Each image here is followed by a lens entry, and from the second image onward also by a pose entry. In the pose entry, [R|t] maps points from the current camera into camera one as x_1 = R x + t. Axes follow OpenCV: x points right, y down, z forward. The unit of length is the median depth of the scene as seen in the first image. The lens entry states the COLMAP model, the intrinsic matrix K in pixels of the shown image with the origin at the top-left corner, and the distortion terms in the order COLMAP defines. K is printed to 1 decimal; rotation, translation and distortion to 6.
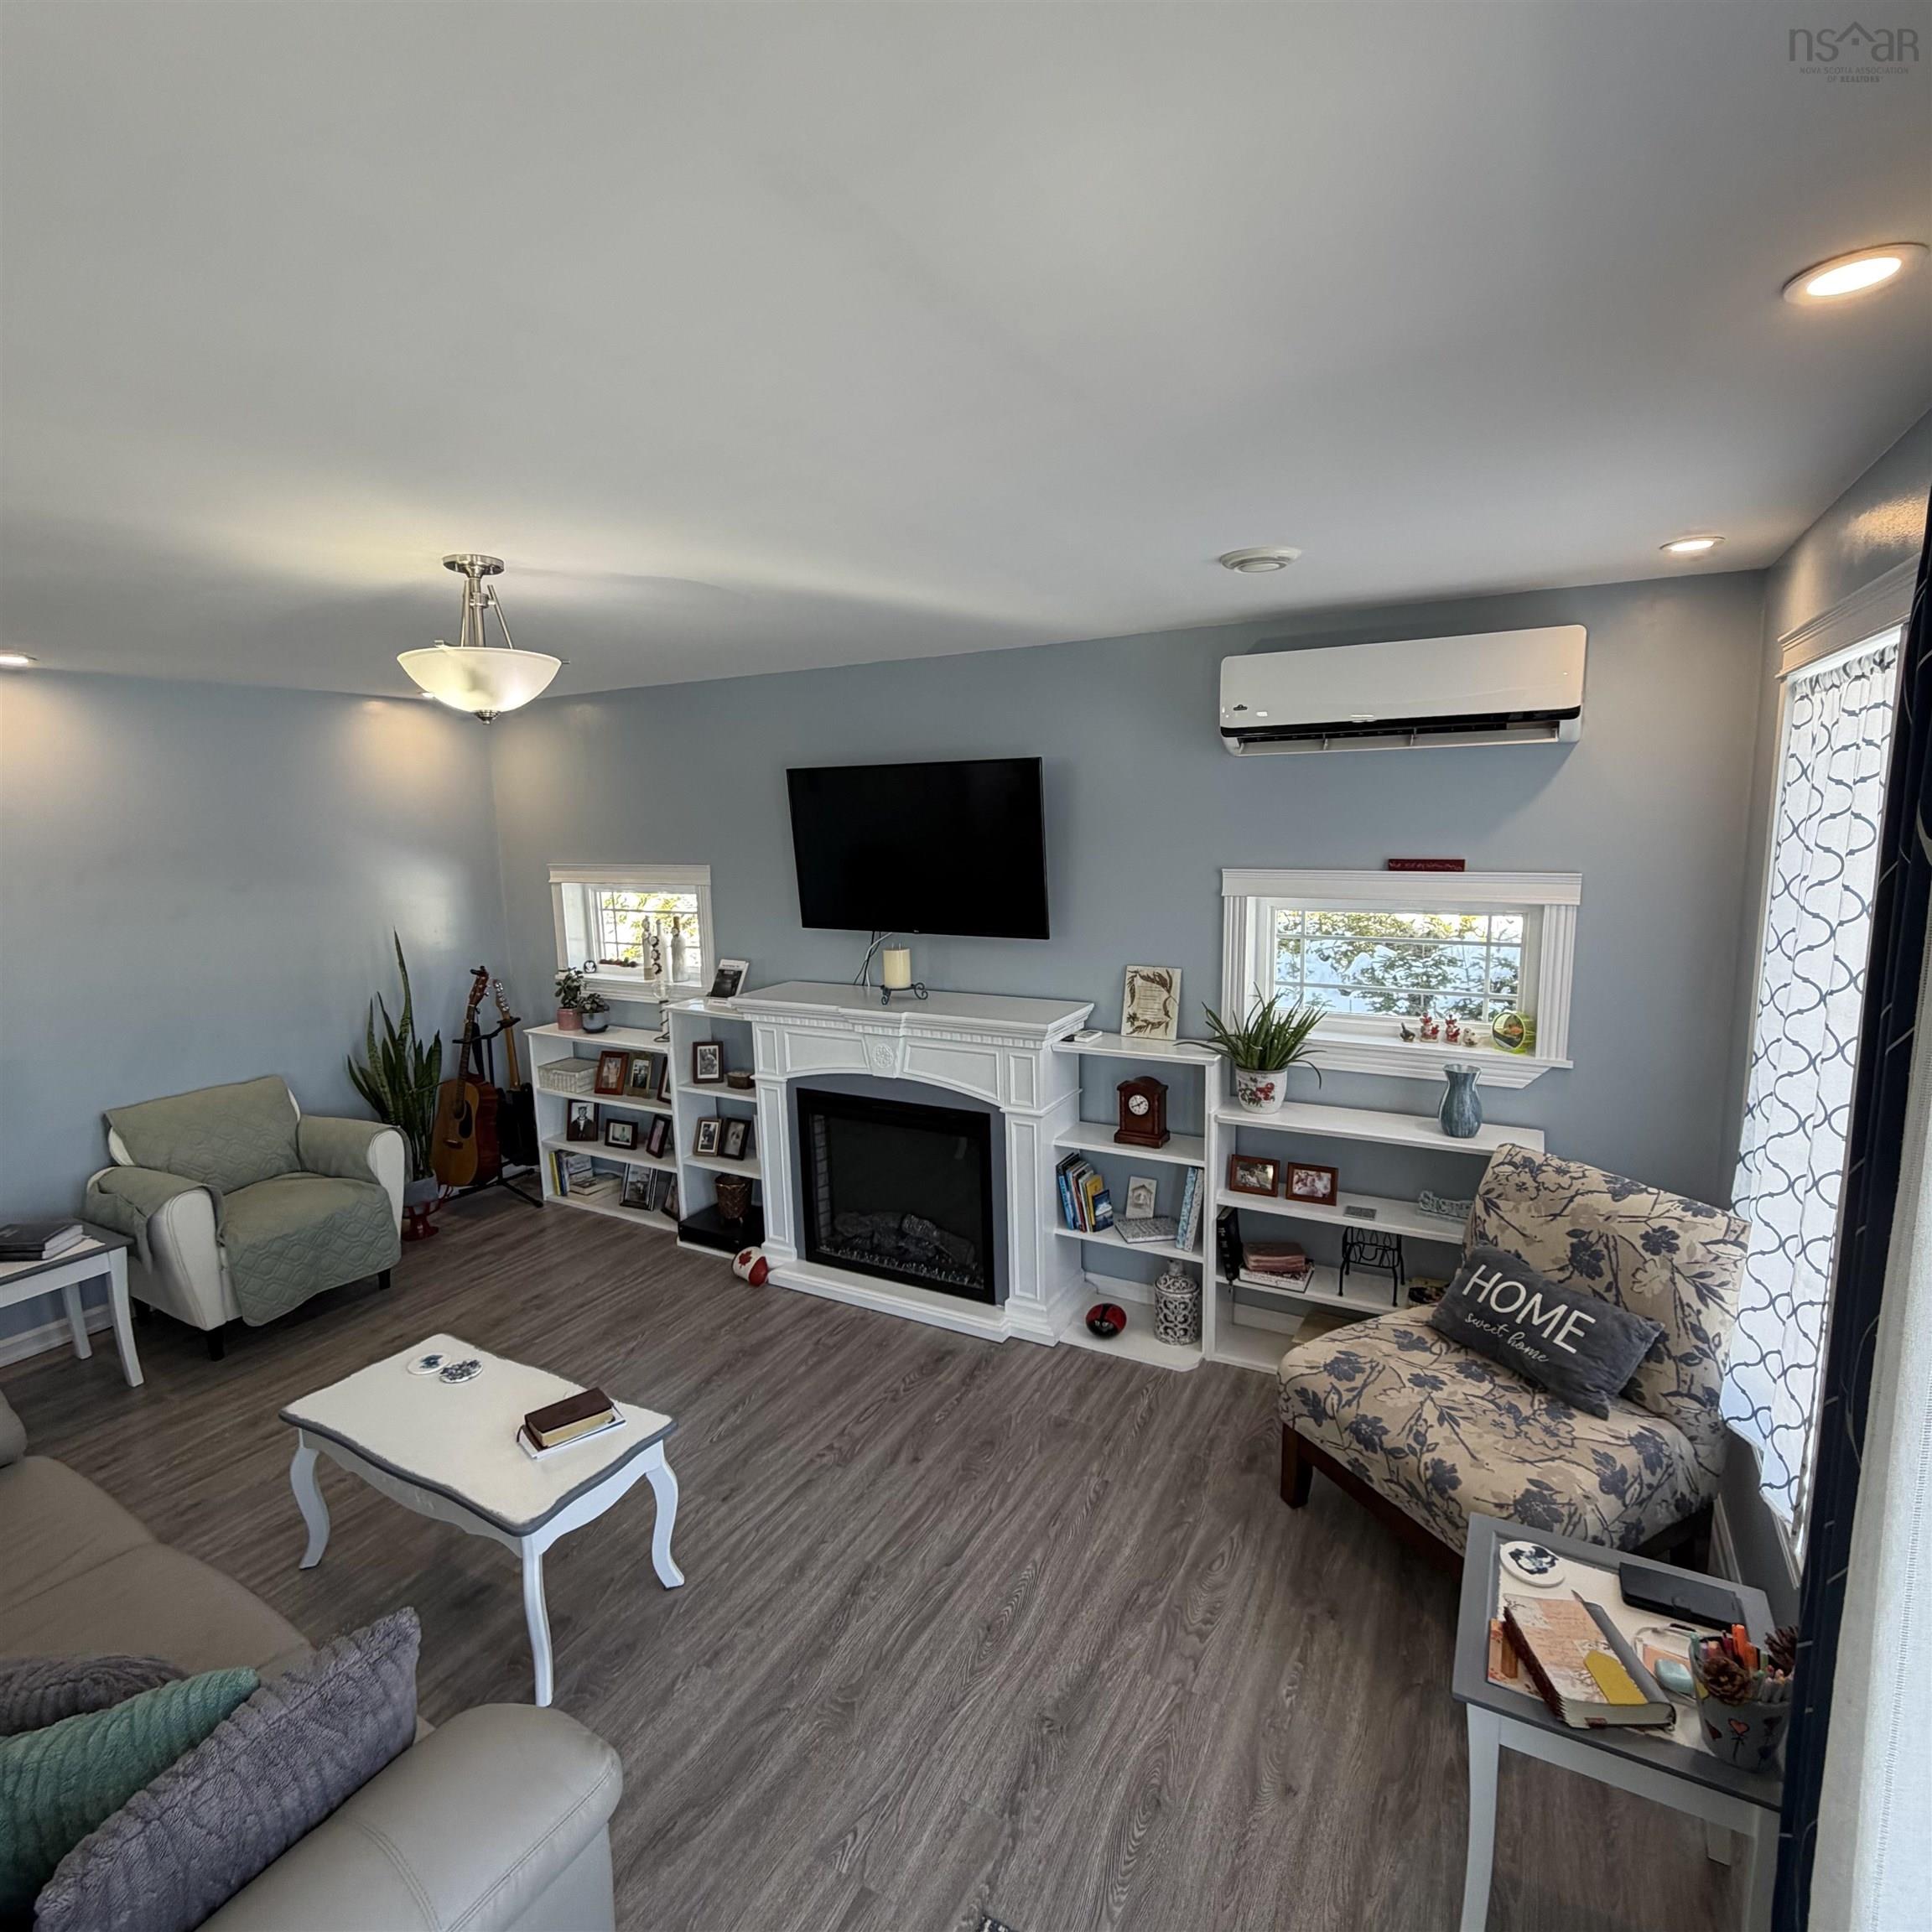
lens RADIAL K [[1026.8, 0, 966.0], [0, 1026.8, 966.0], [0, 0, 1]] dist [0.005346, -0.002691]
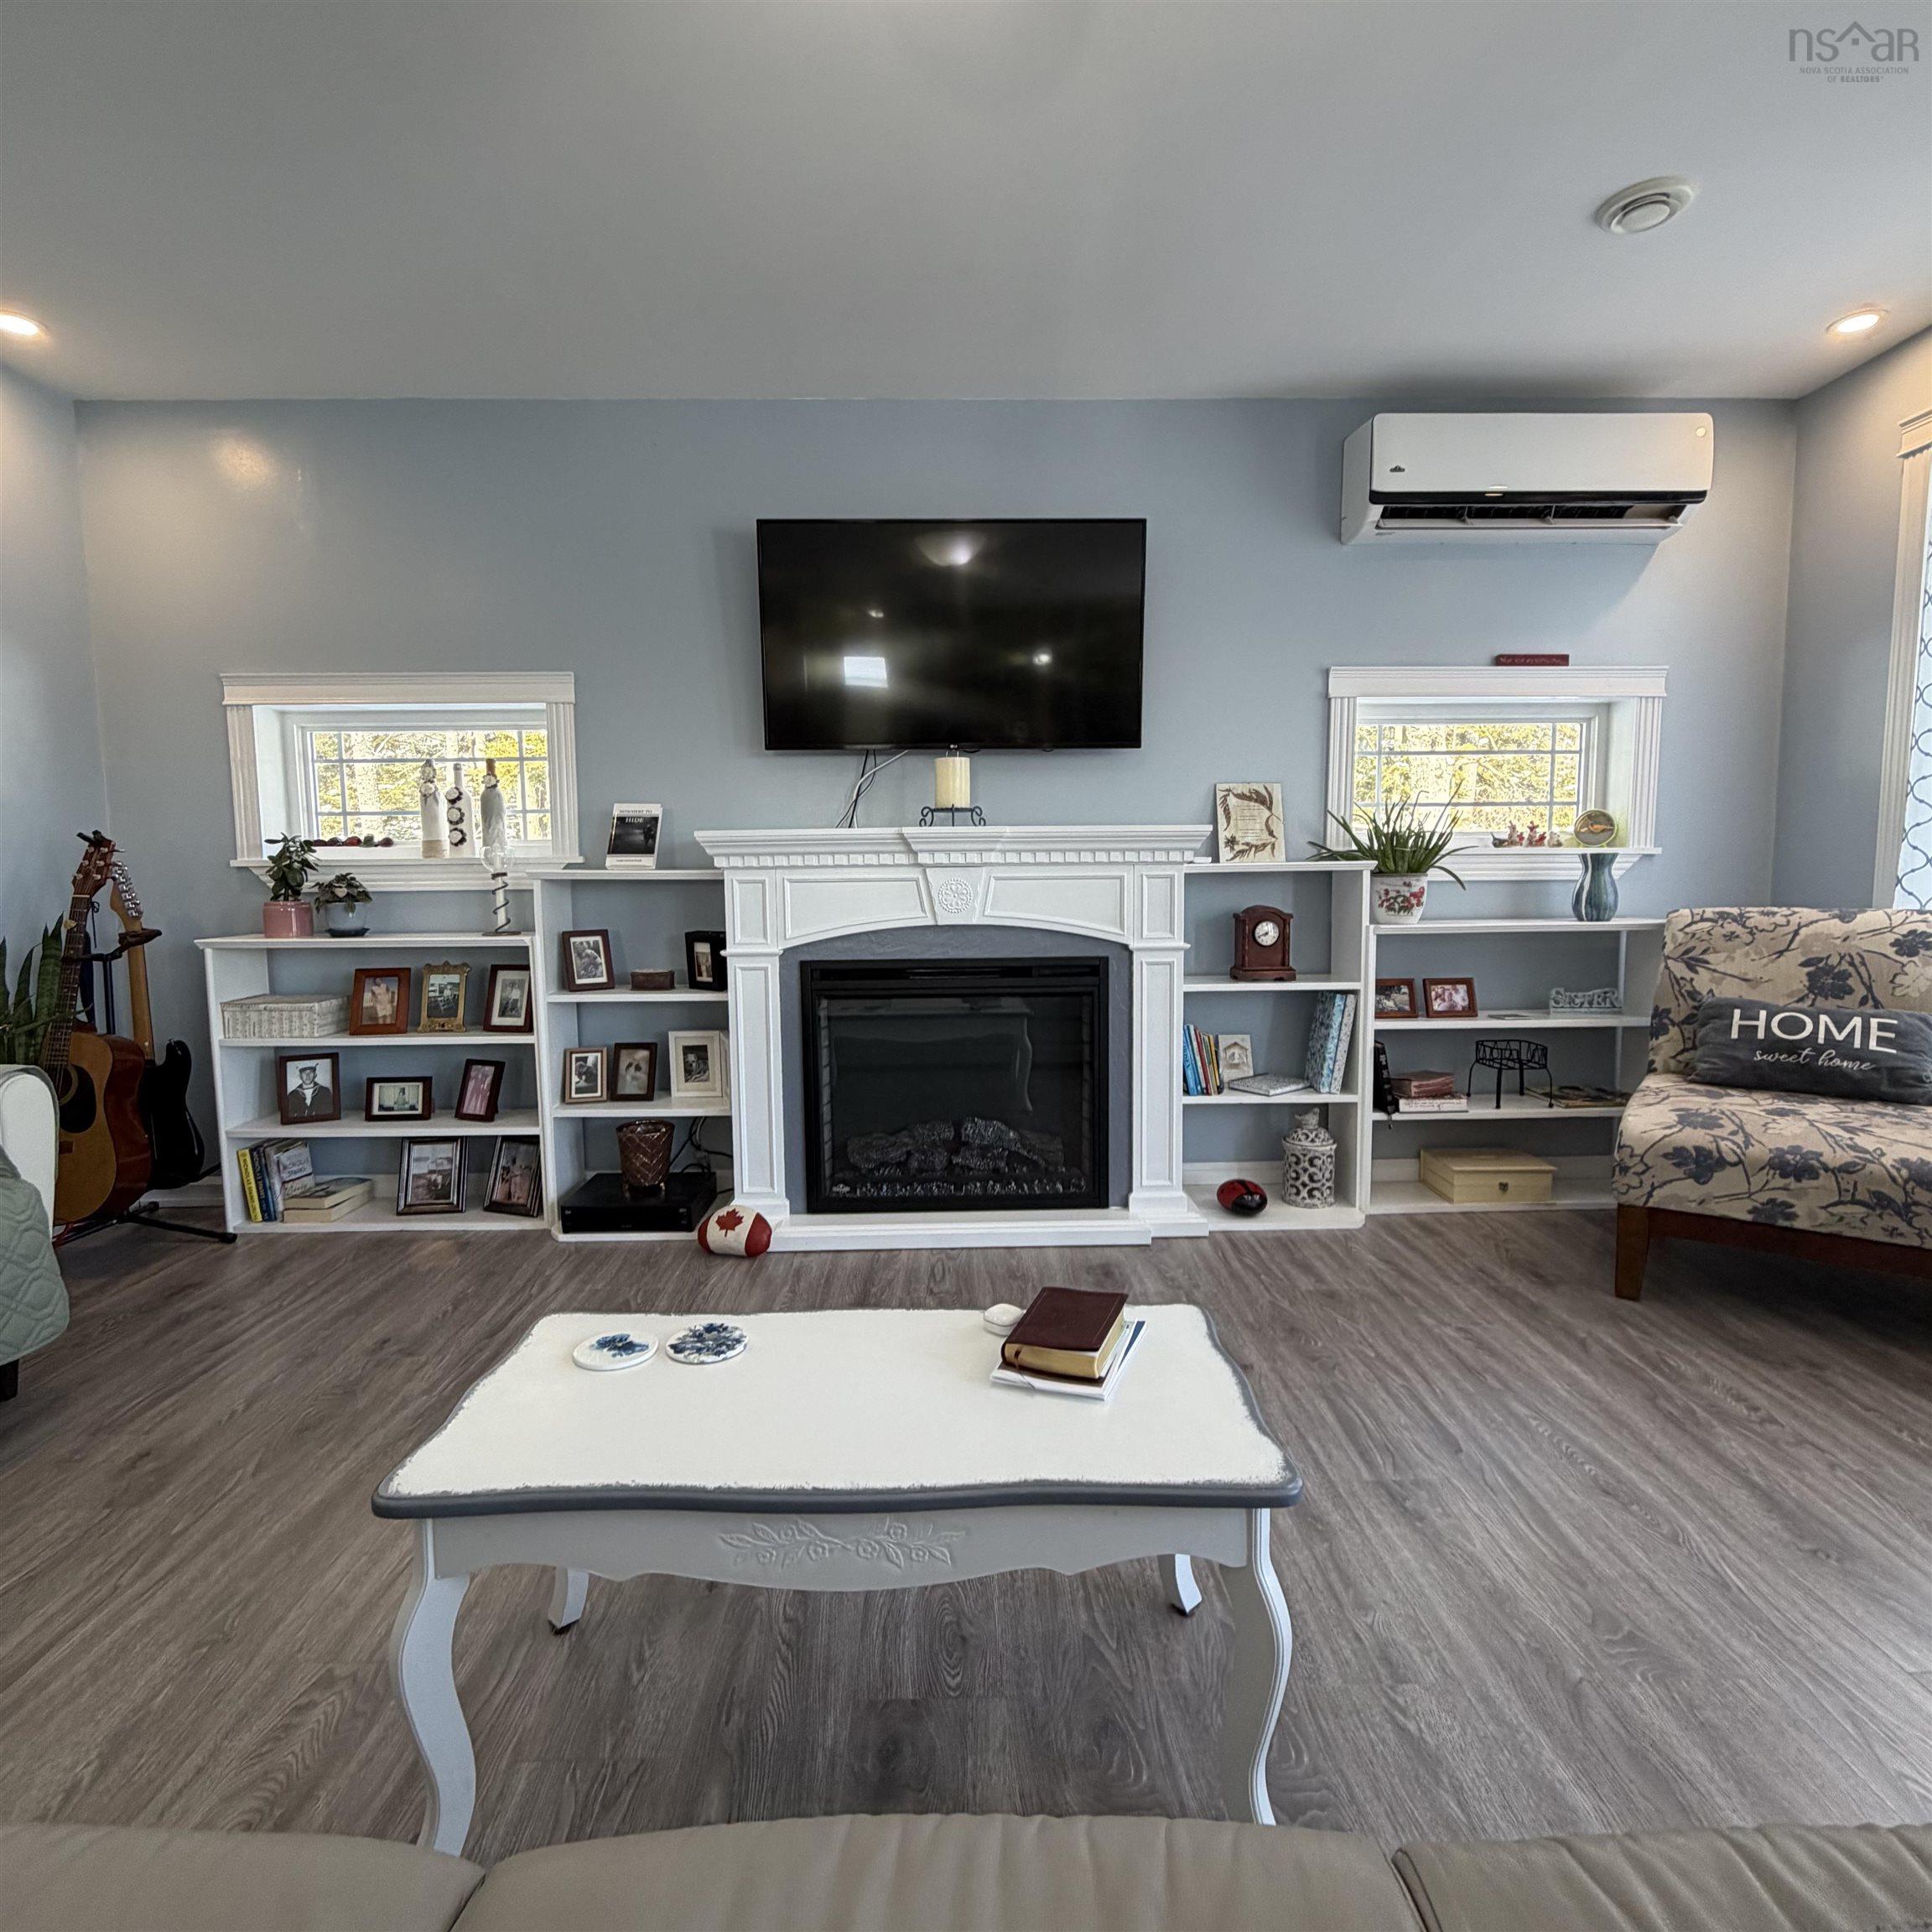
lens RADIAL K [[1026.8, 0, 966.0], [0, 1026.8, 966.0], [0, 0, 1]] dist [0.005346, -0.002691]
pose [[0.864482, -0.030169, 0.501758, -0.471345], [0.065372, 0.996468, -0.052715, 0.187165], [-0.498395, 0.078372, 0.863400, 0.377130]]
